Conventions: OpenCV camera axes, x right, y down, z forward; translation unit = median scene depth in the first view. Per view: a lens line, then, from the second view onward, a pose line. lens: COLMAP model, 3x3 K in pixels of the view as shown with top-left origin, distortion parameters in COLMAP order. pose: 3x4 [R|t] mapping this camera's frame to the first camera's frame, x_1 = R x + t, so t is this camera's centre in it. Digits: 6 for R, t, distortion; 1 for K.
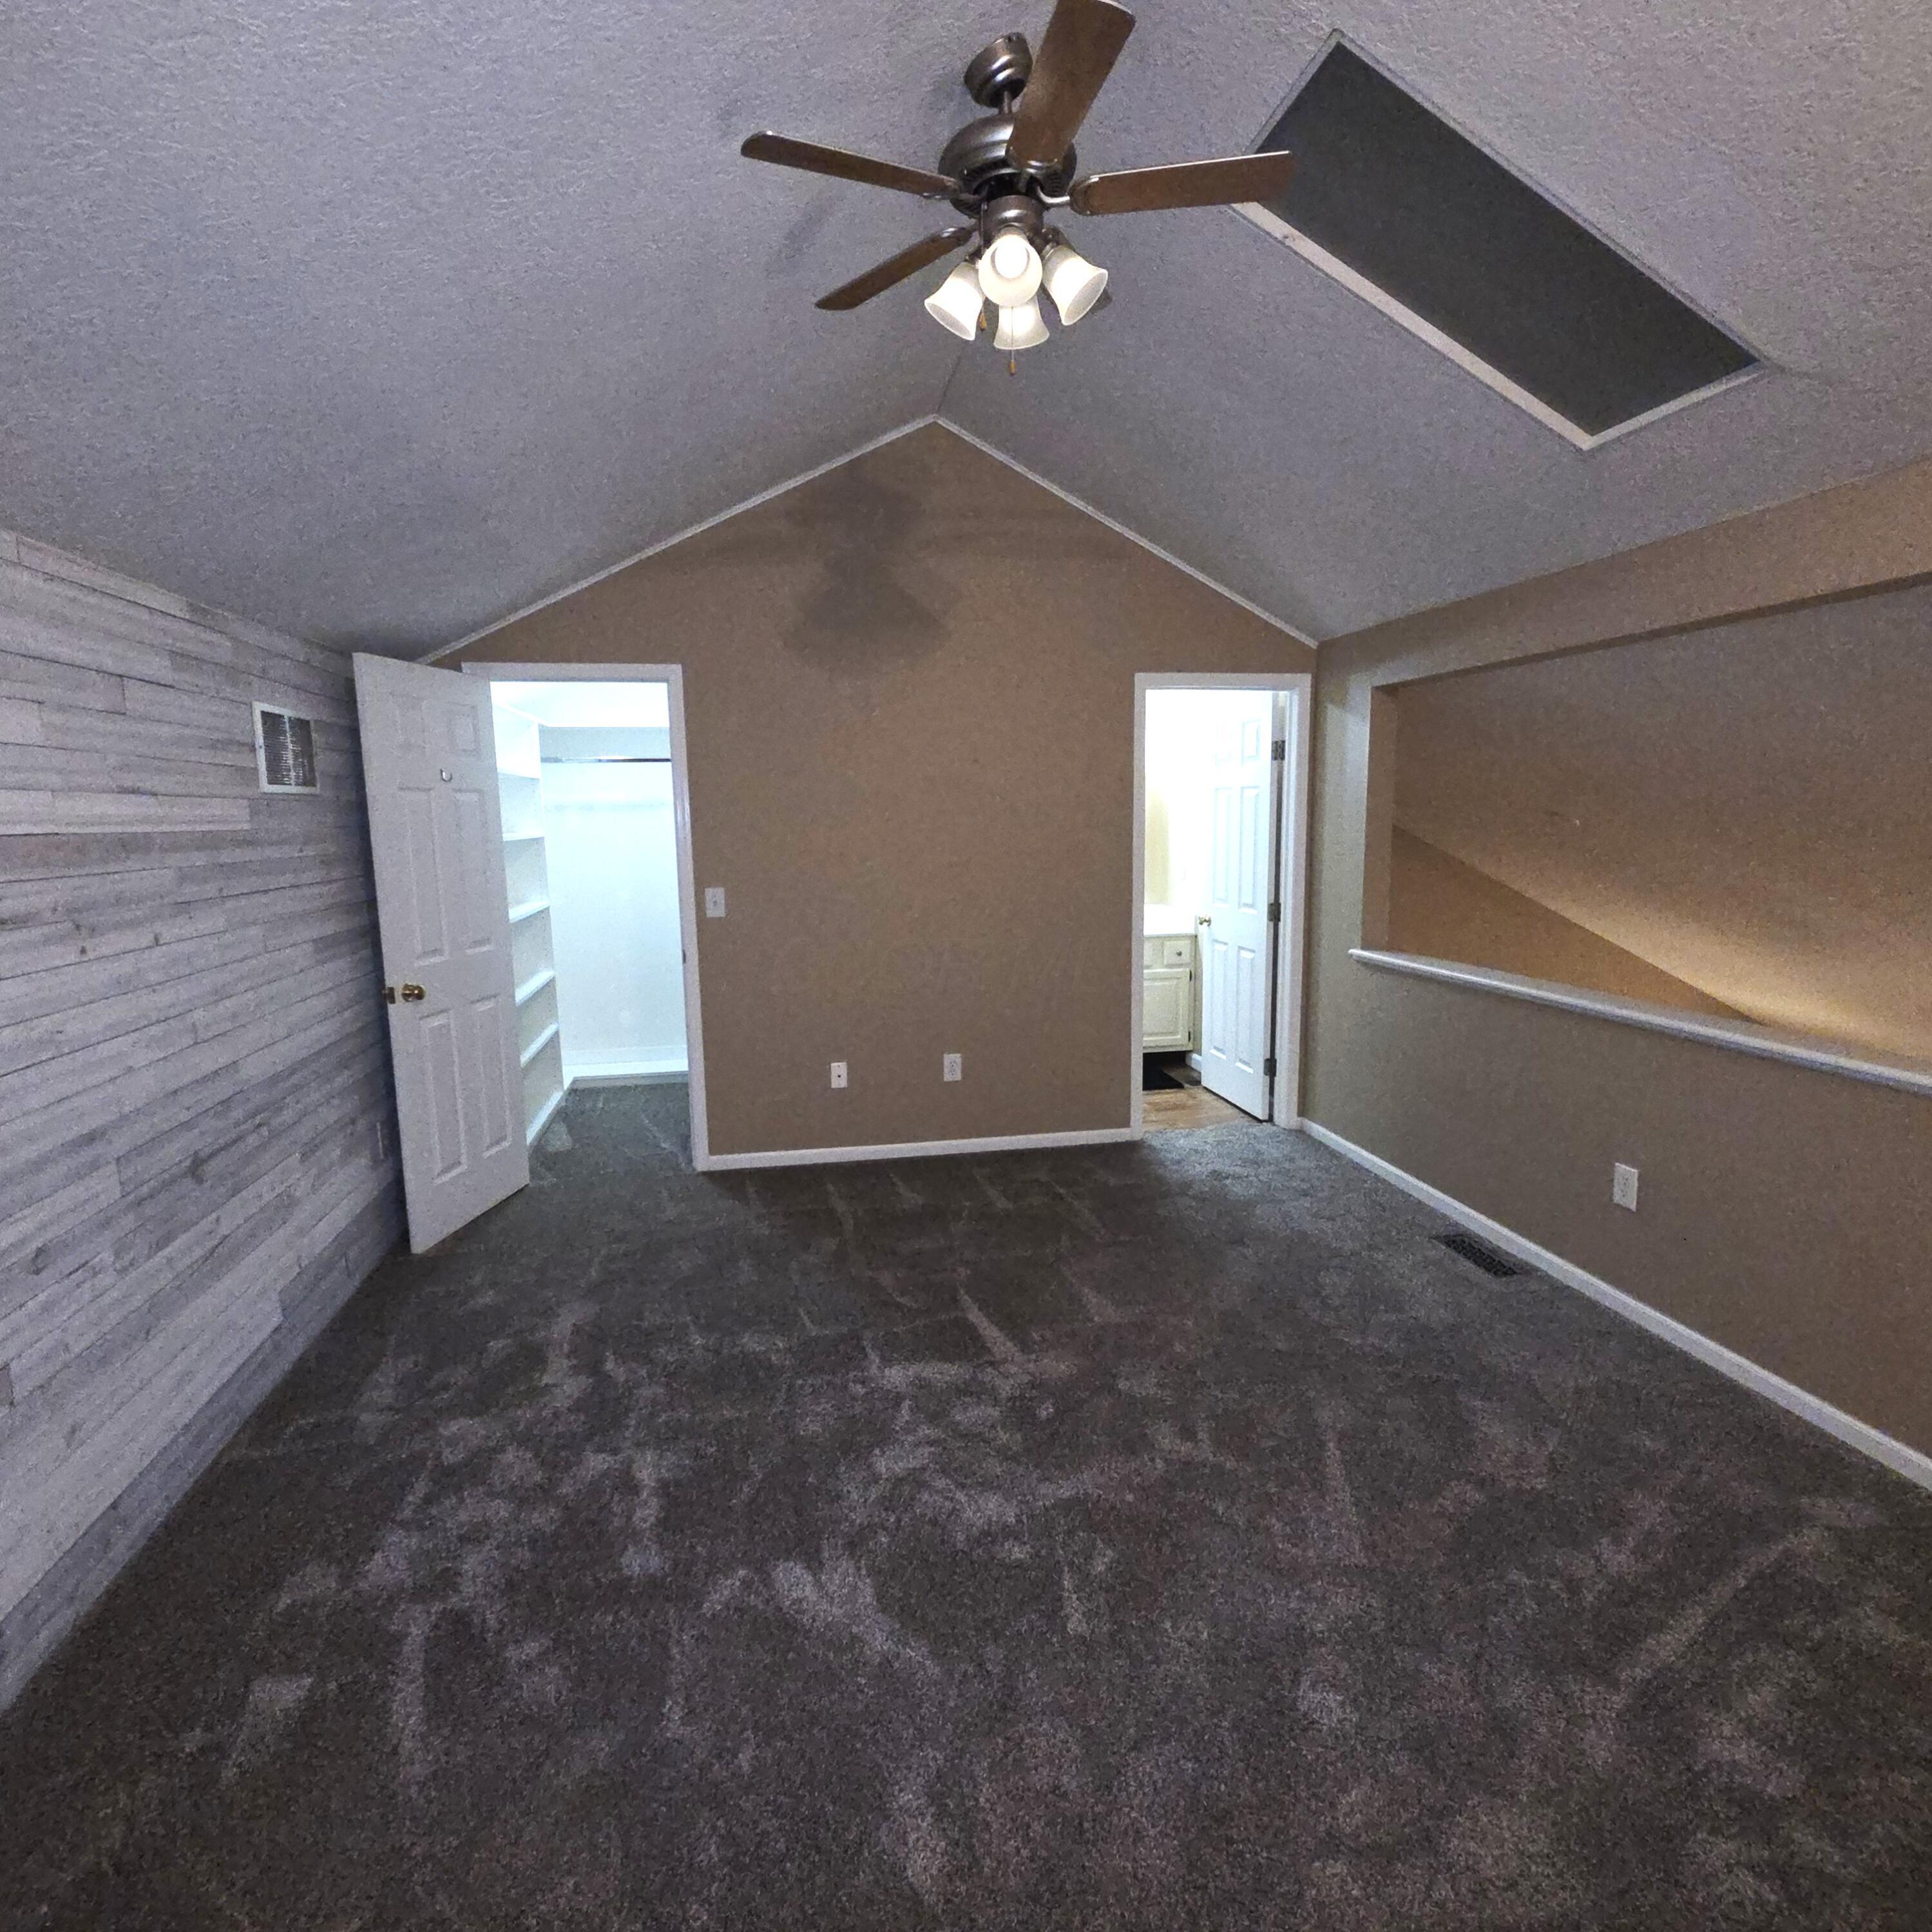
lens RADIAL K [[1040.4, 0, 950.3], [0, 1040.4, 963.5], [0, 0, 1]] dist [-0.003620, 0.000152]
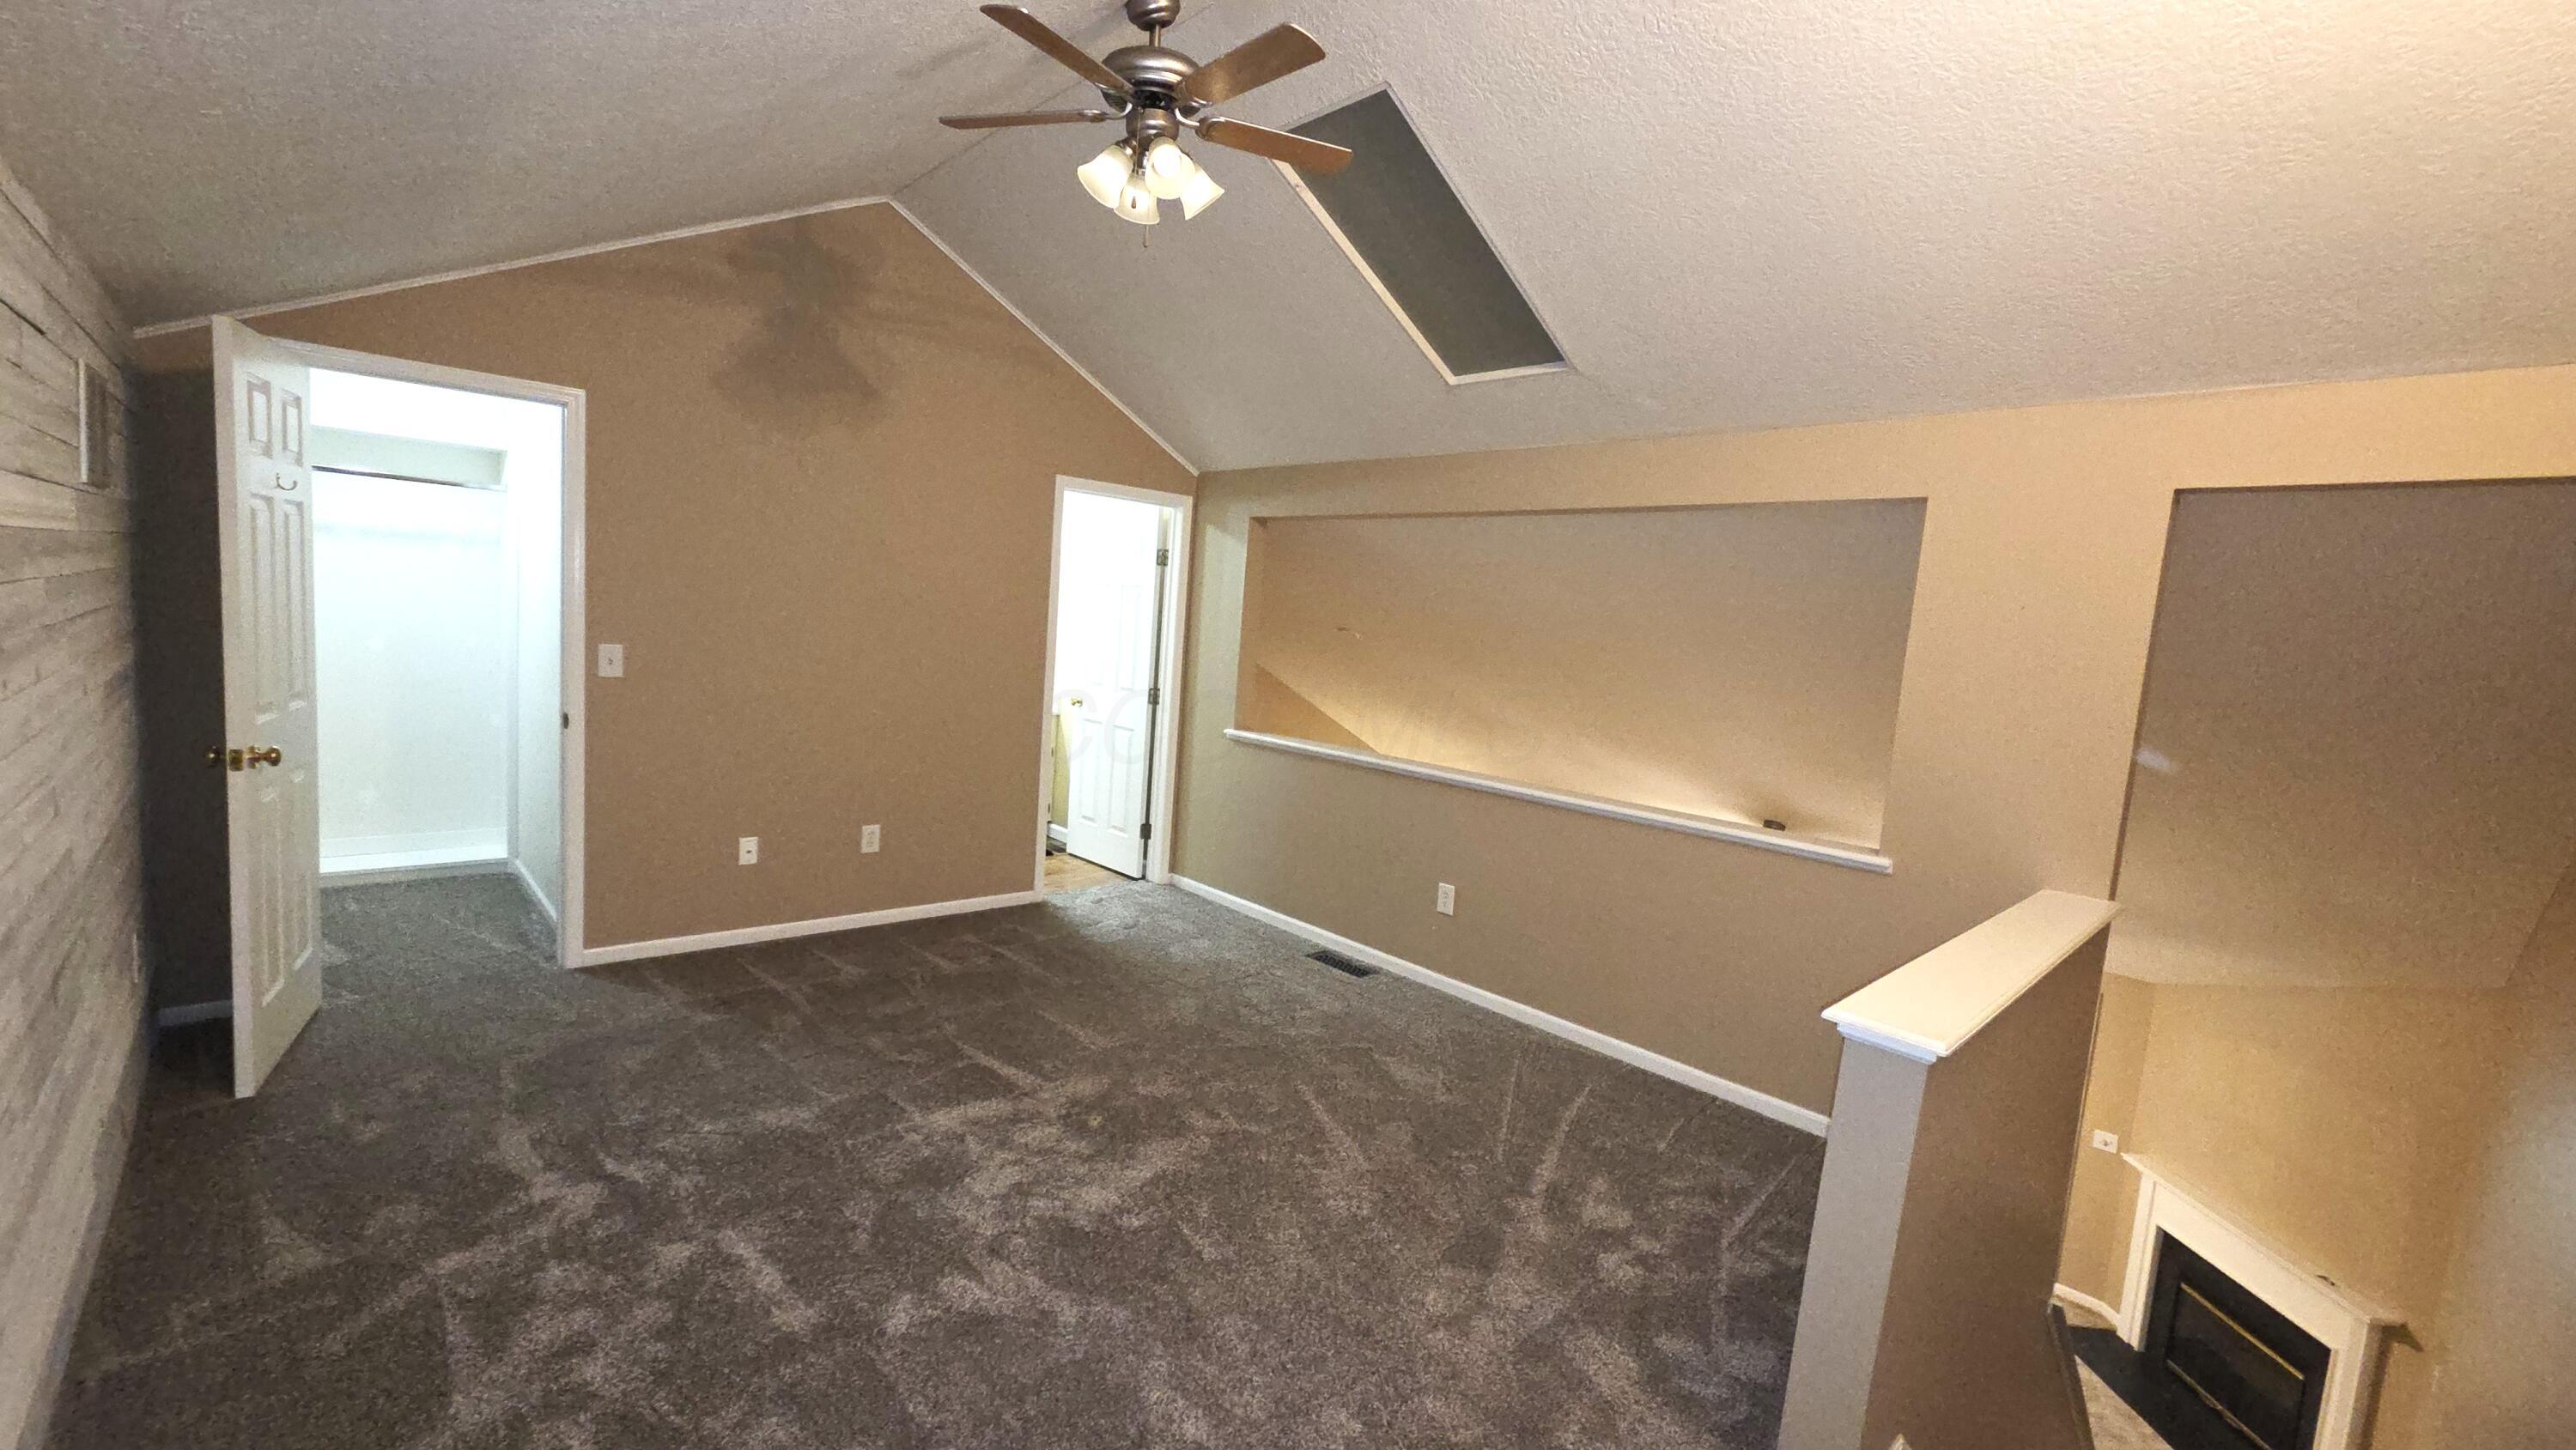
lens RADIAL K [[1036.1, 0, 1275.9], [0, 1036.1, 724.8], [0, 0, 1]] dist [-0.000817, 0.000085]
pose [[0.842978, 0.024114, 0.537407, -0.297589], [-0.012668, 0.999608, -0.024982, 0.014743], [-0.537798, 0.014251, 0.842953, -0.066145]]
